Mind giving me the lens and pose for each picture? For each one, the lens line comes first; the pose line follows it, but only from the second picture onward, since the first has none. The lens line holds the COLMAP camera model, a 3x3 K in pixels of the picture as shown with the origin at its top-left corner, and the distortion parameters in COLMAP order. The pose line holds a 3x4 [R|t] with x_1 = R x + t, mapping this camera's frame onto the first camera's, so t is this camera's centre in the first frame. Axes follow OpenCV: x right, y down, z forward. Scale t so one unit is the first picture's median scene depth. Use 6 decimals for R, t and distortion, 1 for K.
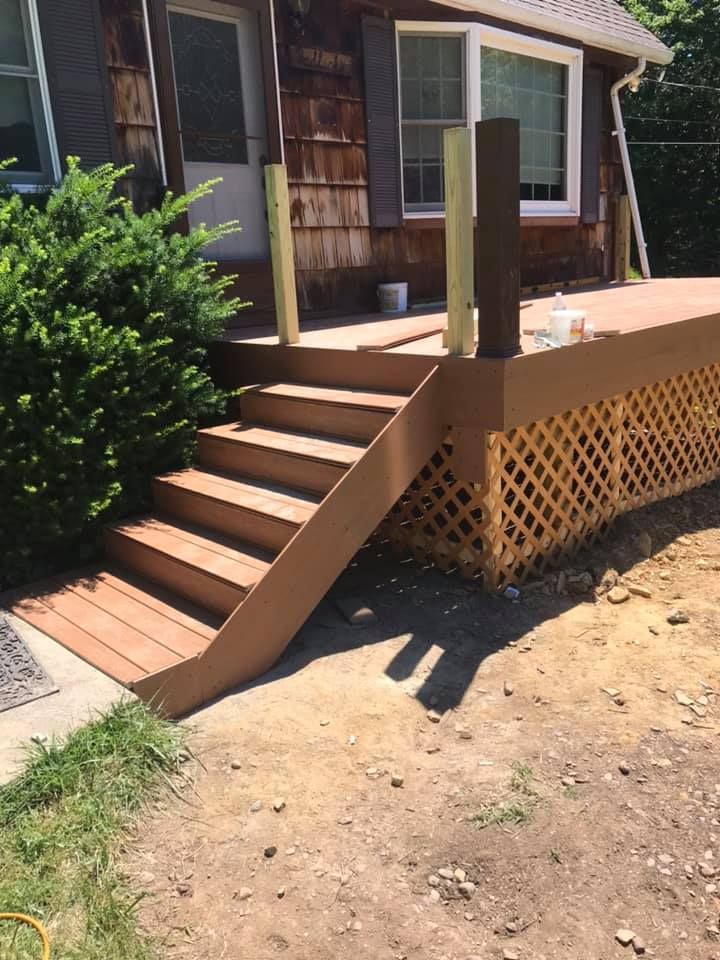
lens RADIAL K [[768.9, 0, 357.7], [0, 768.9, 465.0], [0, 0, 1]] dist [0.002095, -0.004846]
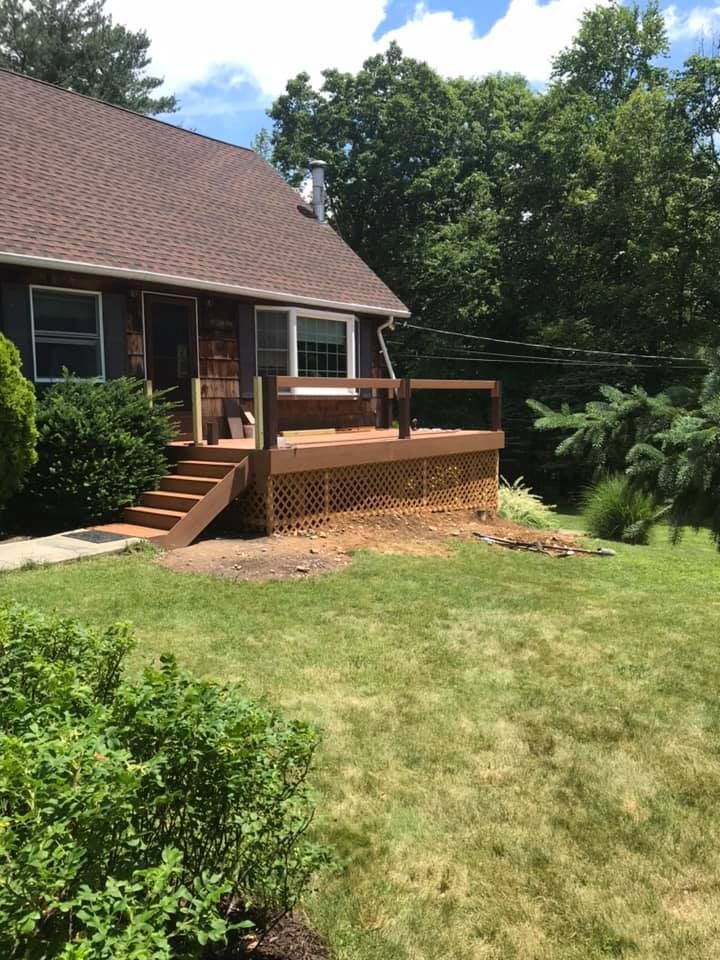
lens RADIAL K [[768.9, 0, 357.7], [0, 768.9, 465.0], [0, 0, 1]] dist [0.002095, -0.004846]
pose [[0.991500, 0.032003, 0.126108, 0.079716], [-0.008667, 0.983369, -0.181413, 0.253031], [-0.129816, 0.178778, 0.975288, -1.080752]]
